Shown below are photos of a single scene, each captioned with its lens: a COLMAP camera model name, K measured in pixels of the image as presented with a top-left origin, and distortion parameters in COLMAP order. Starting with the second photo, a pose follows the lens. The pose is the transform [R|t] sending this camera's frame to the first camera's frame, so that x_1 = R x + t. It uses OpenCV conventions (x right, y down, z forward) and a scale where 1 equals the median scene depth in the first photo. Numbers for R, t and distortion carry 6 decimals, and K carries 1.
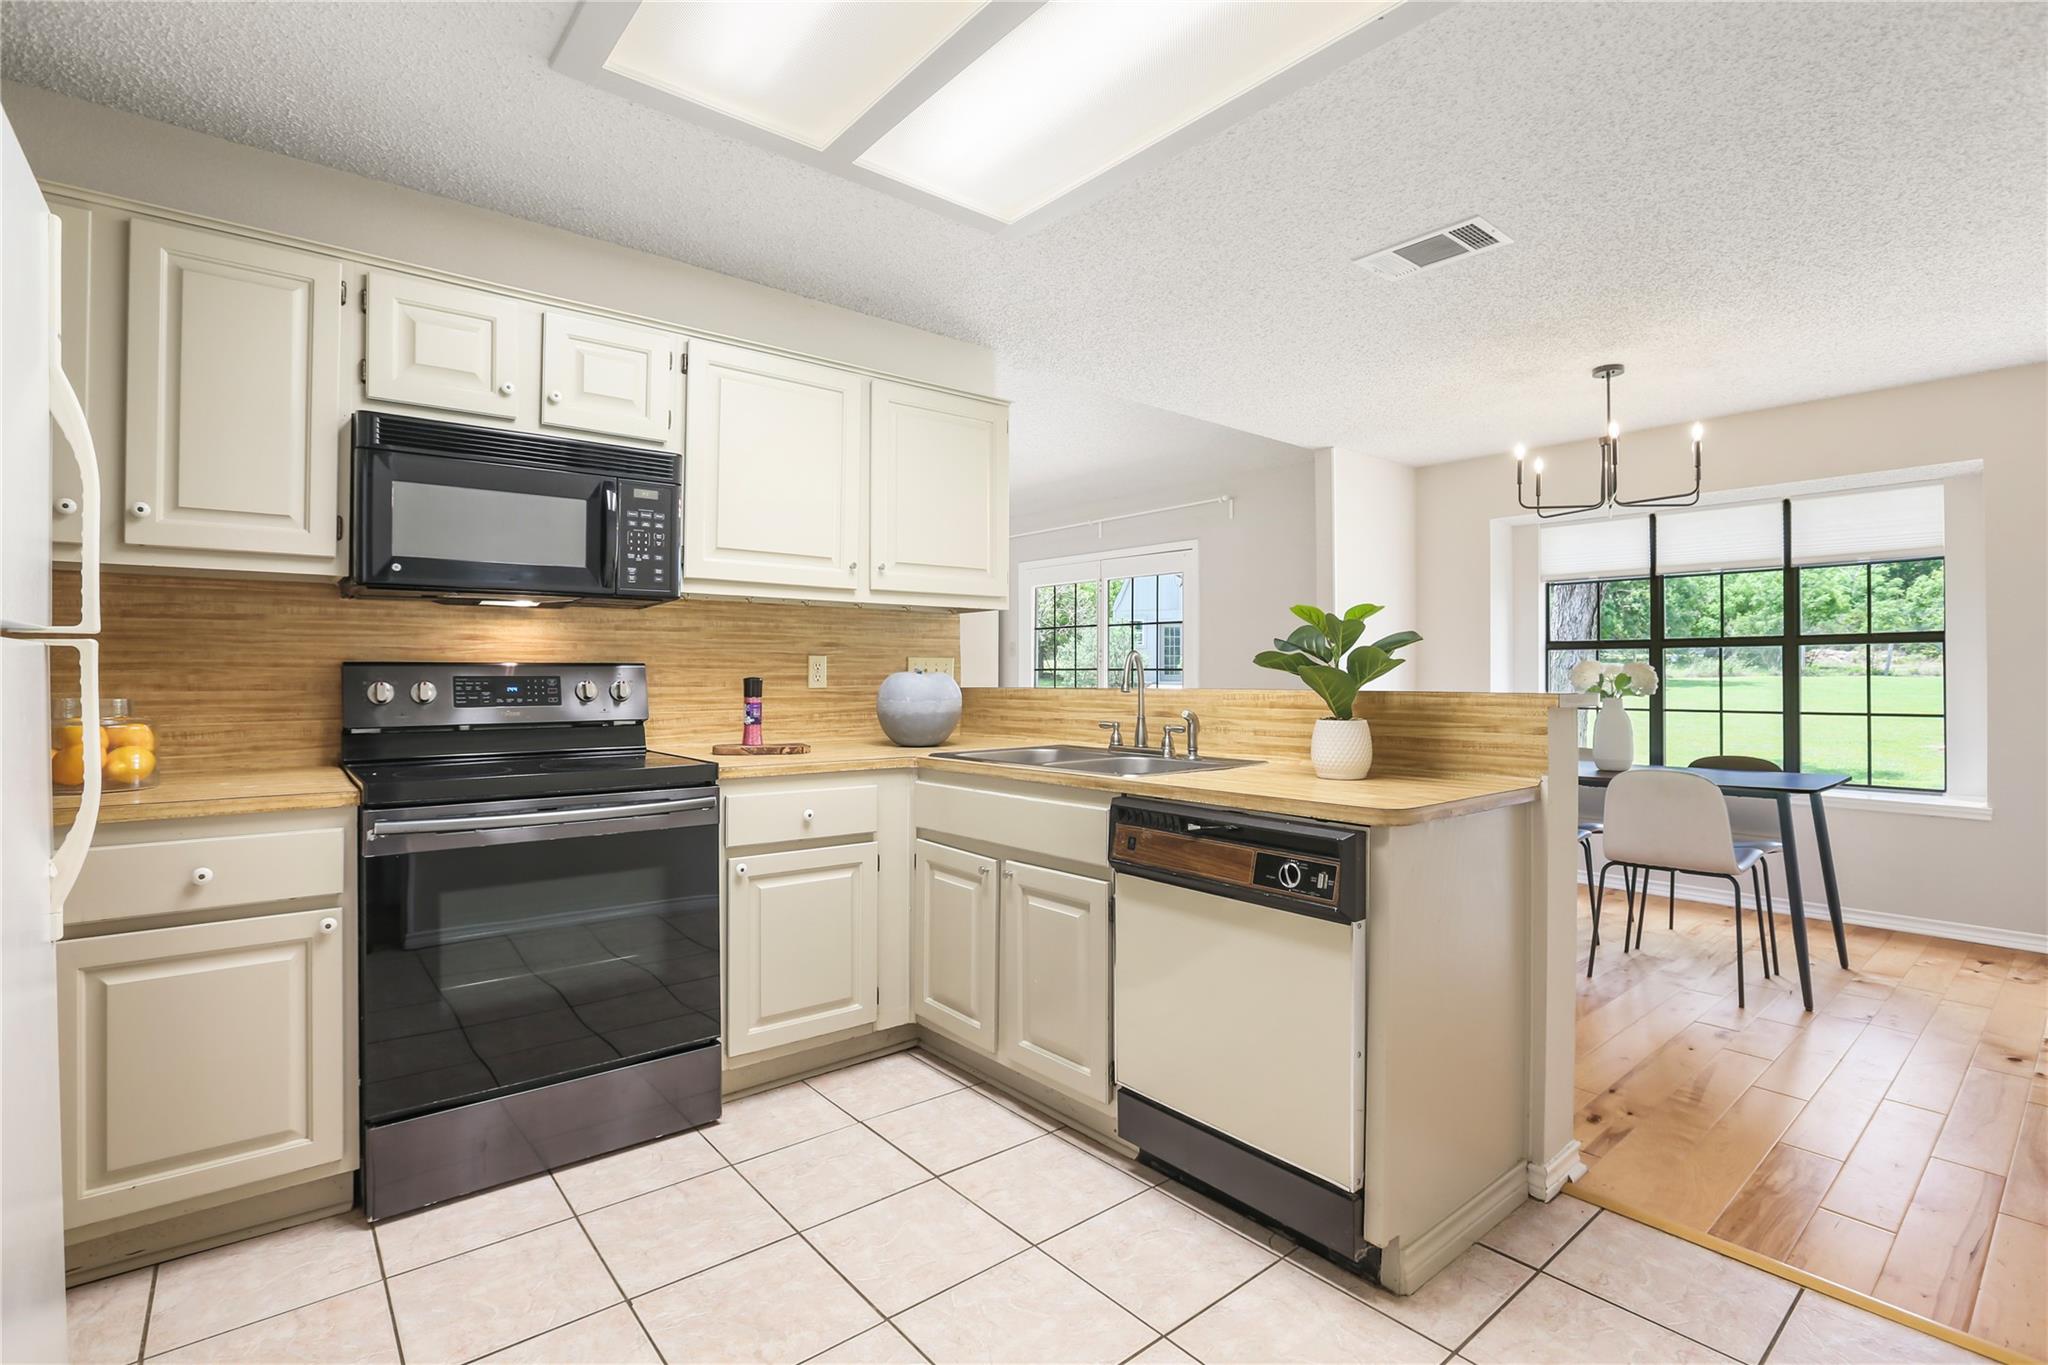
lens RADIAL K [[943.1, 0, 1039.5], [0, 943.1, 669.4], [0, 0, 1]] dist [-0.005525, -0.000922]
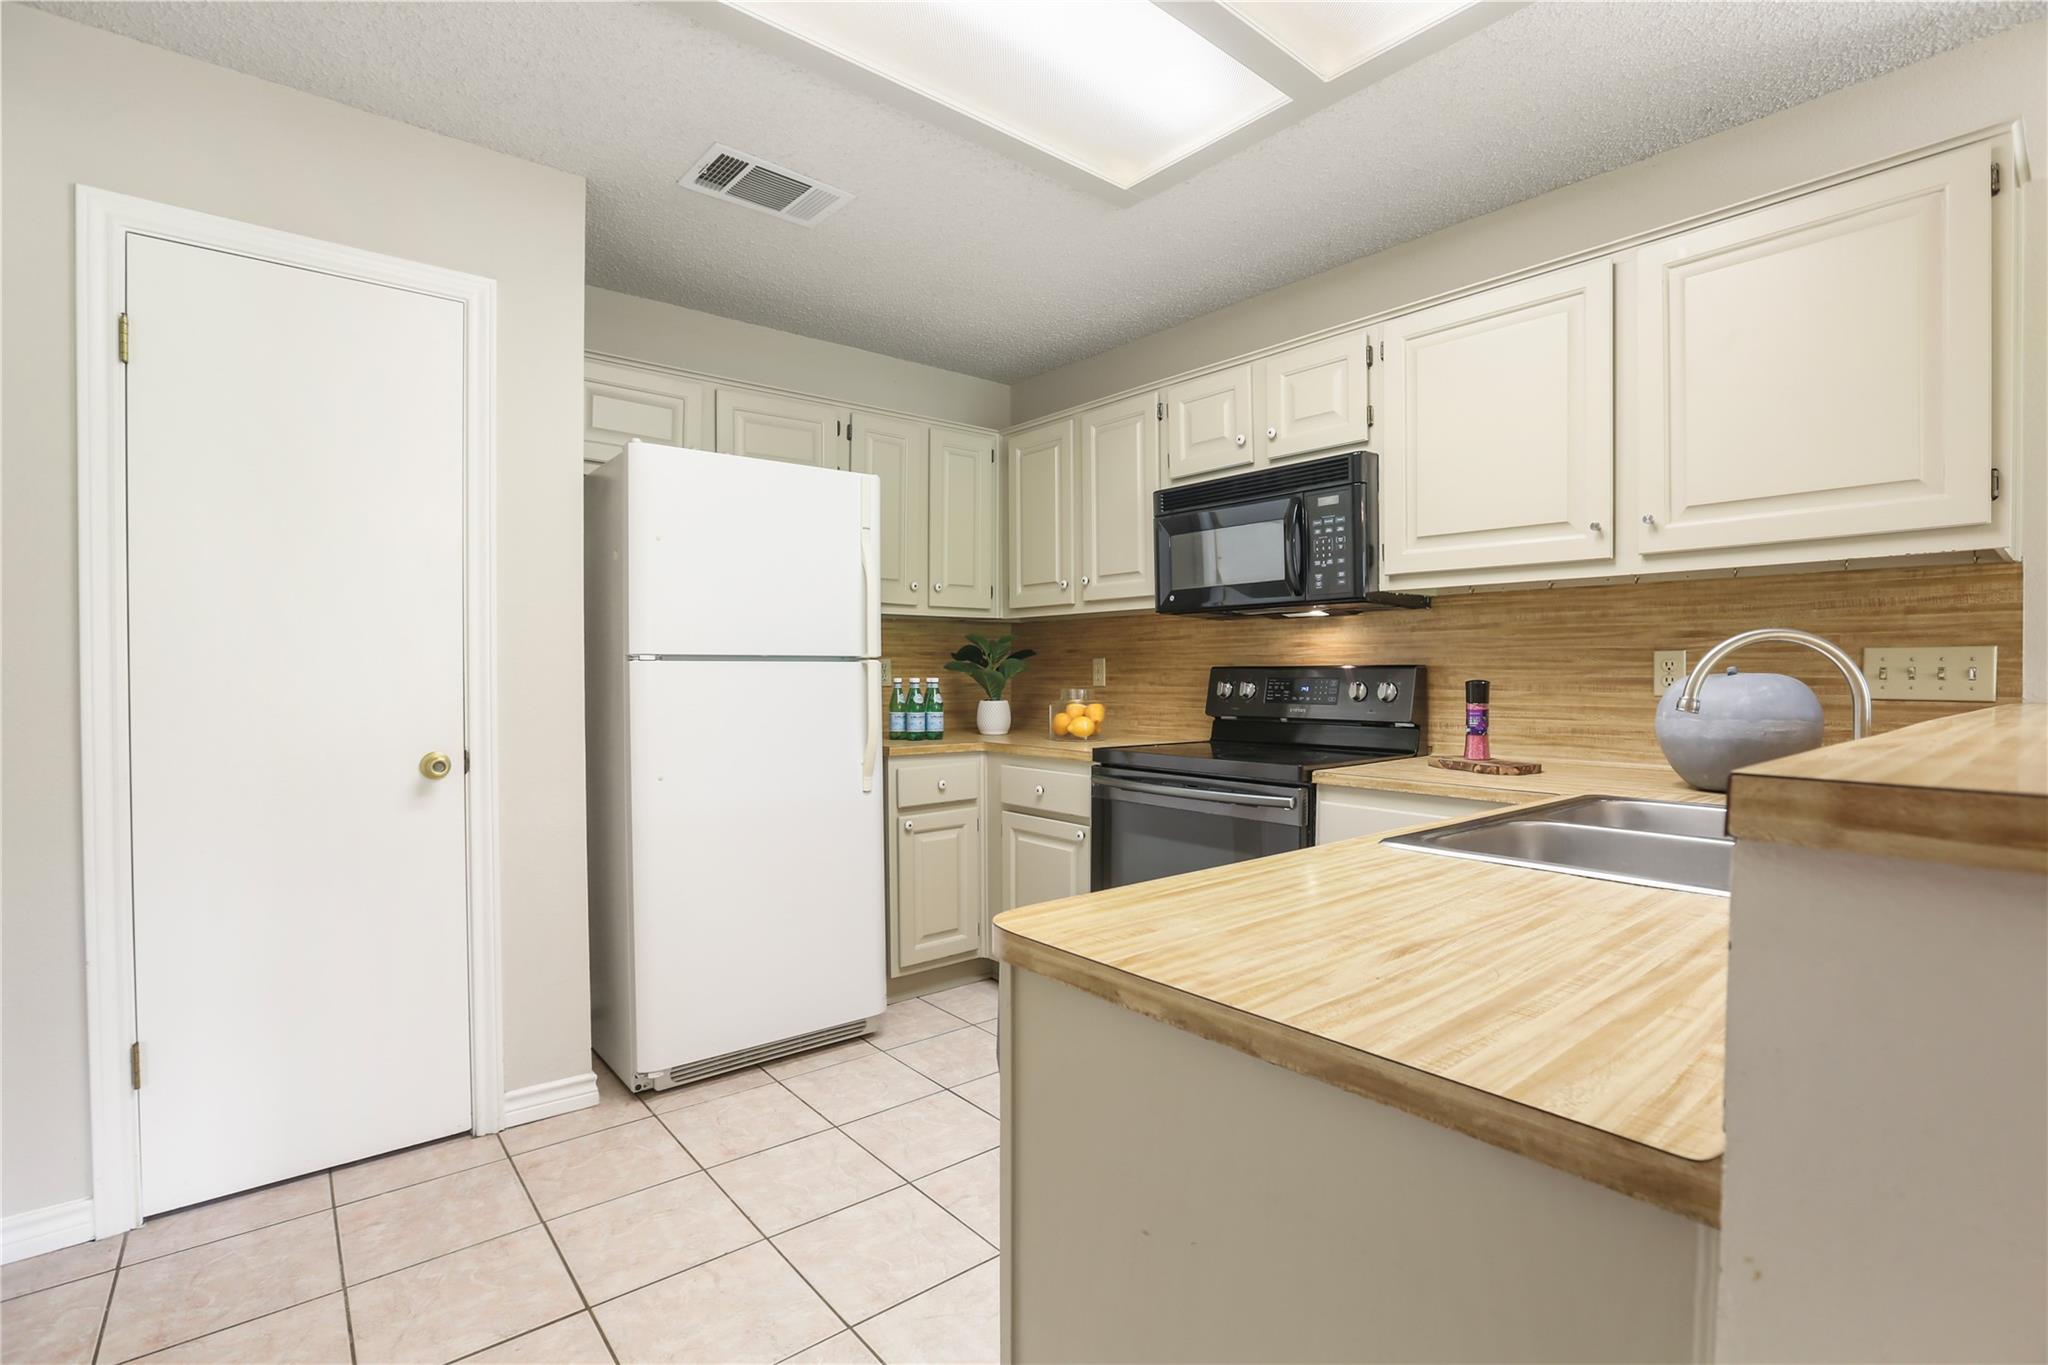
lens RADIAL K [[943.1, 0, 1017.6], [0, 943.1, 680.2], [0, 0, 1]] dist [-0.005525, -0.000922]
pose [[0.035066, 0.009300, -0.999342, 0.589451], [0.007289, 0.999928, 0.009561, -0.003098], [0.999358, -0.007620, 0.034995, 0.617220]]
